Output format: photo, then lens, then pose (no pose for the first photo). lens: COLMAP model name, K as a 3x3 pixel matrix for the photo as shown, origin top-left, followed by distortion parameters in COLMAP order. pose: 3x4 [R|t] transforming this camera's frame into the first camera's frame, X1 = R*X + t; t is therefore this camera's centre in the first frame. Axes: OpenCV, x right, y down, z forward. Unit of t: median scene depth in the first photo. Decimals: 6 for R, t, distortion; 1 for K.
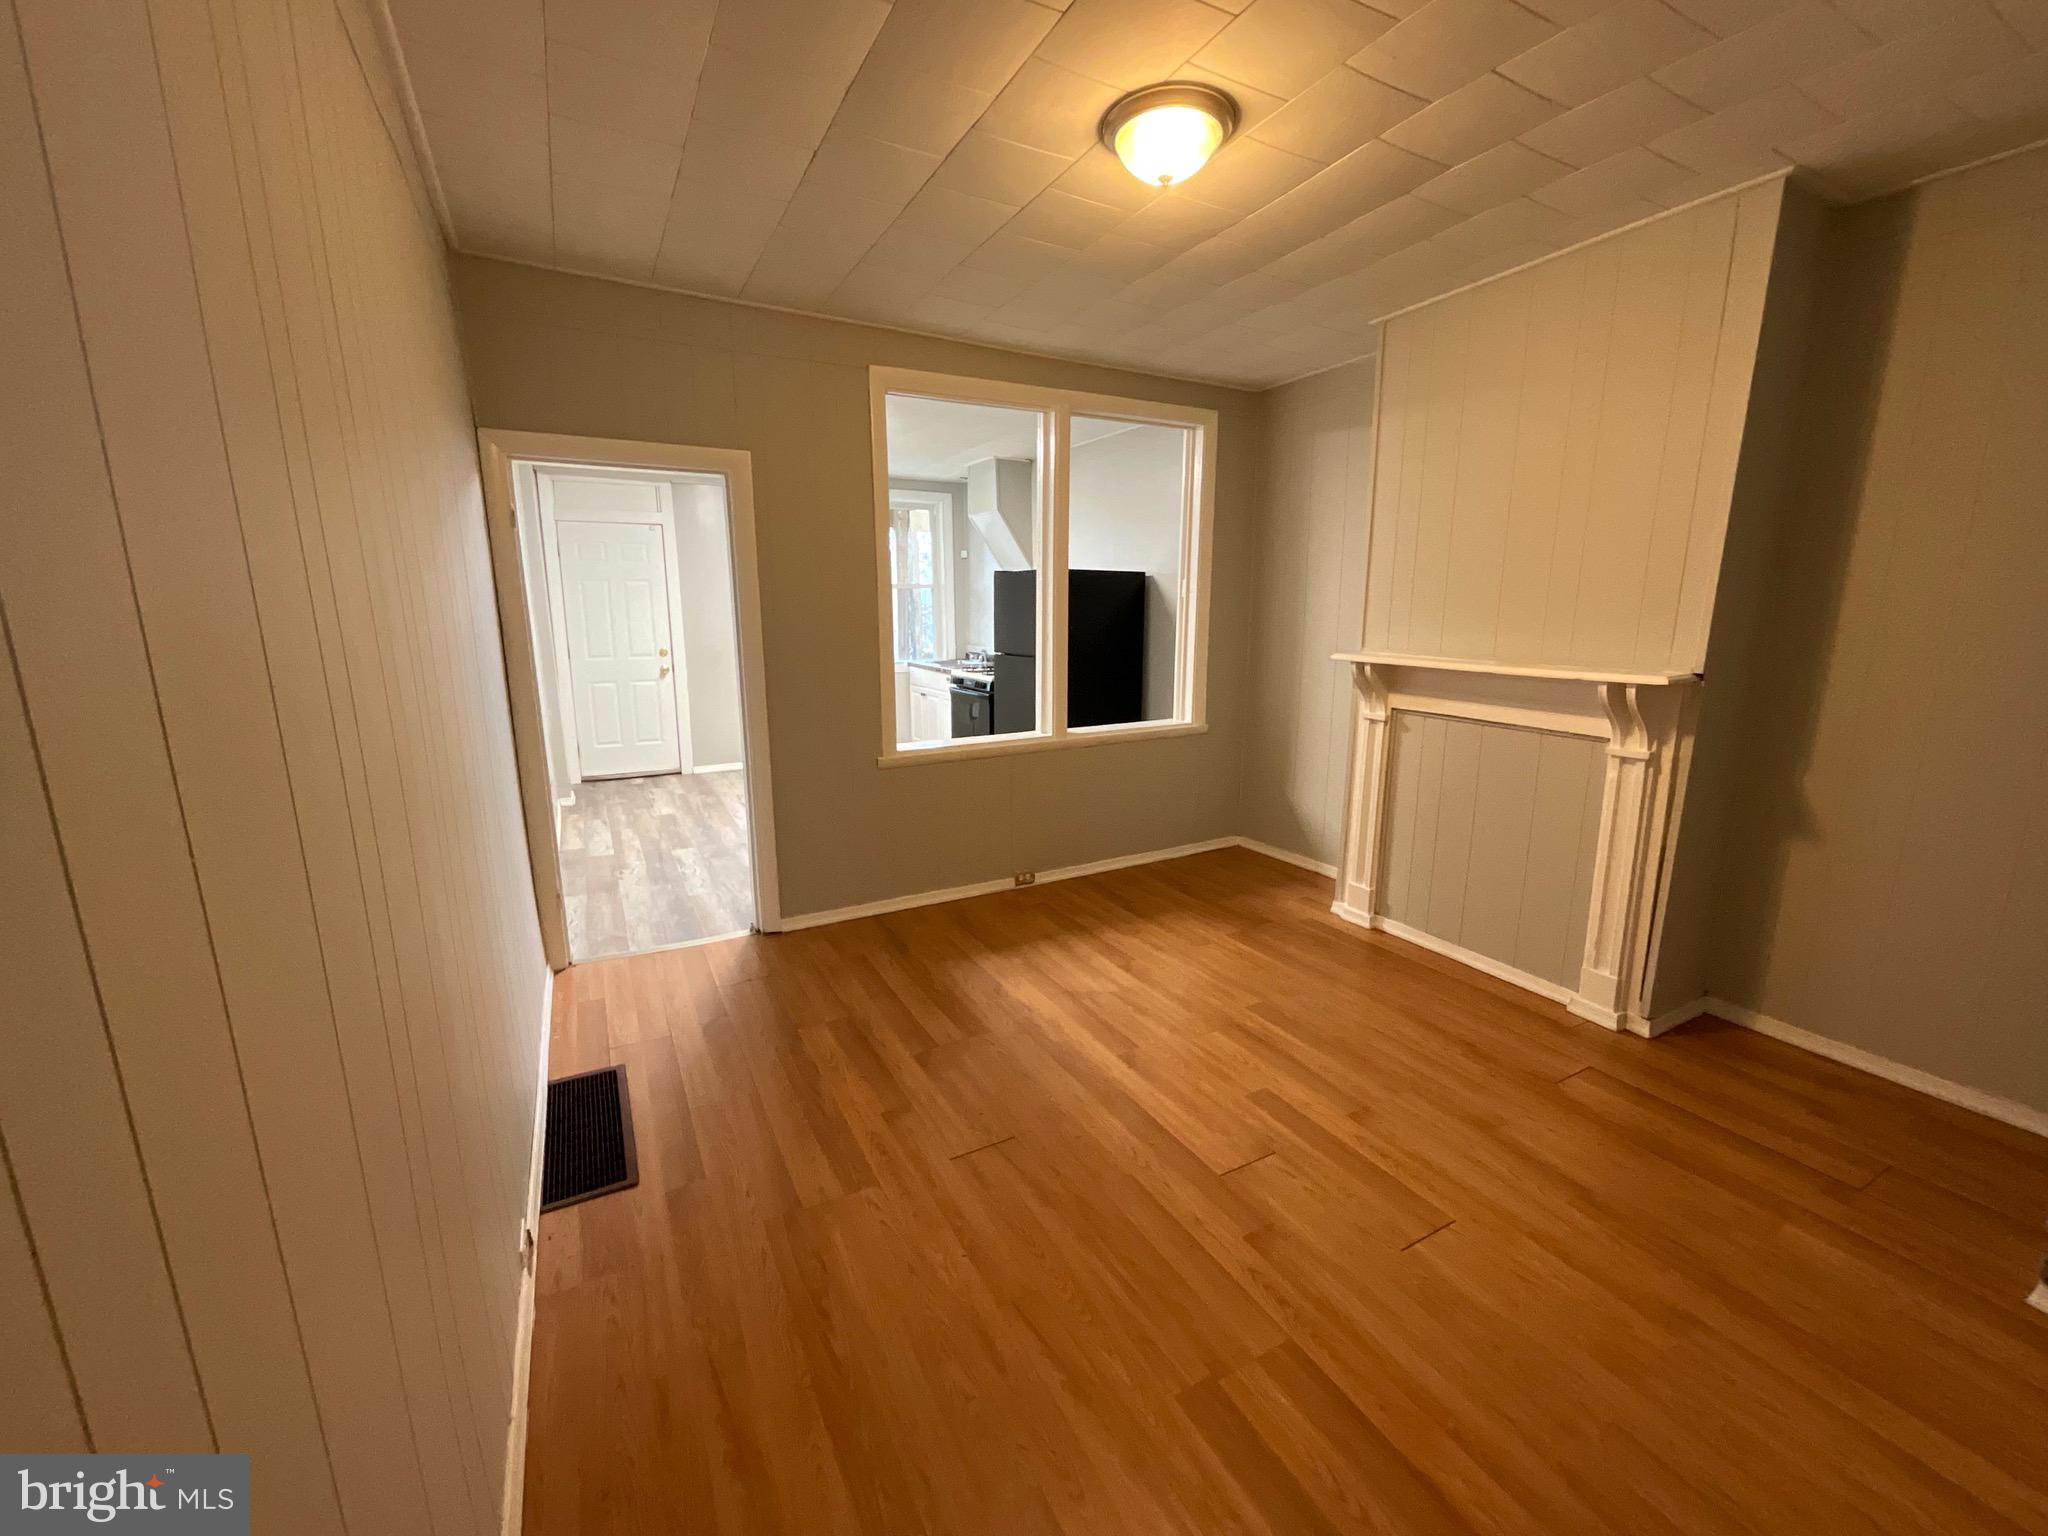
lens RADIAL K [[823.6, 0, 1028.4], [0, 823.6, 772.5], [0, 0, 1]] dist [-0.003418, 0.000034]
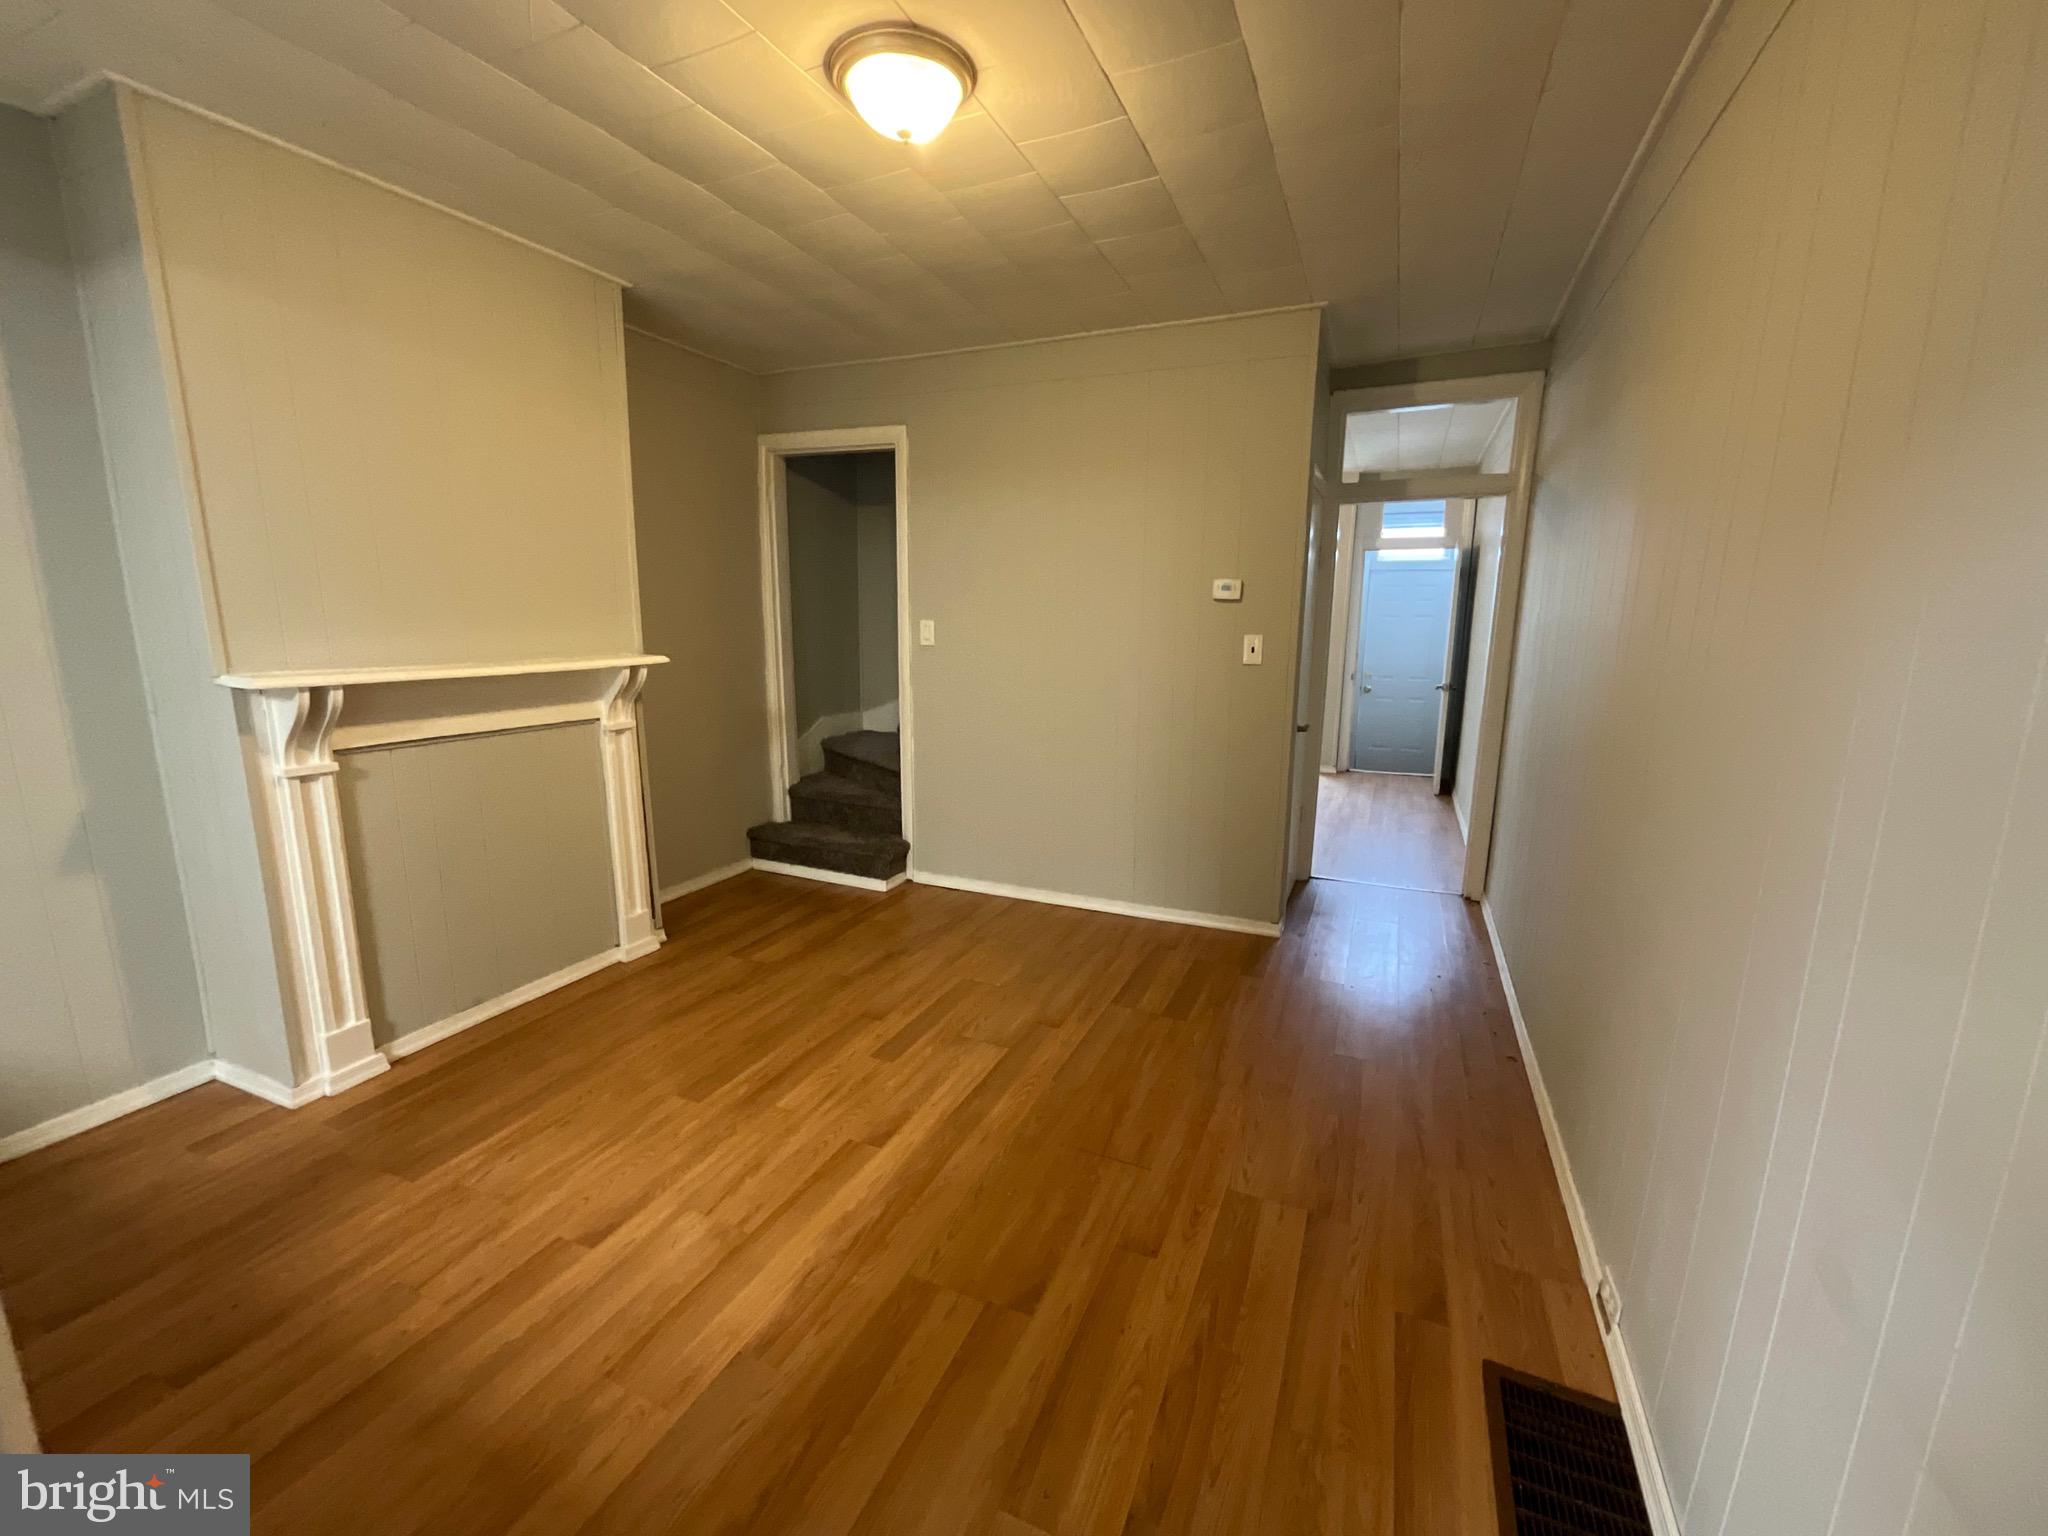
lens RADIAL K [[823.6, 0, 1029.1], [0, 823.6, 774.4], [0, 0, 1]] dist [-0.003418, 0.000034]
pose [[-0.606206, -0.161365, 0.778765, -0.534144], [0.154955, 0.936470, 0.314663, -0.228400], [-0.780066, 0.311424, -0.542690, 1.155044]]
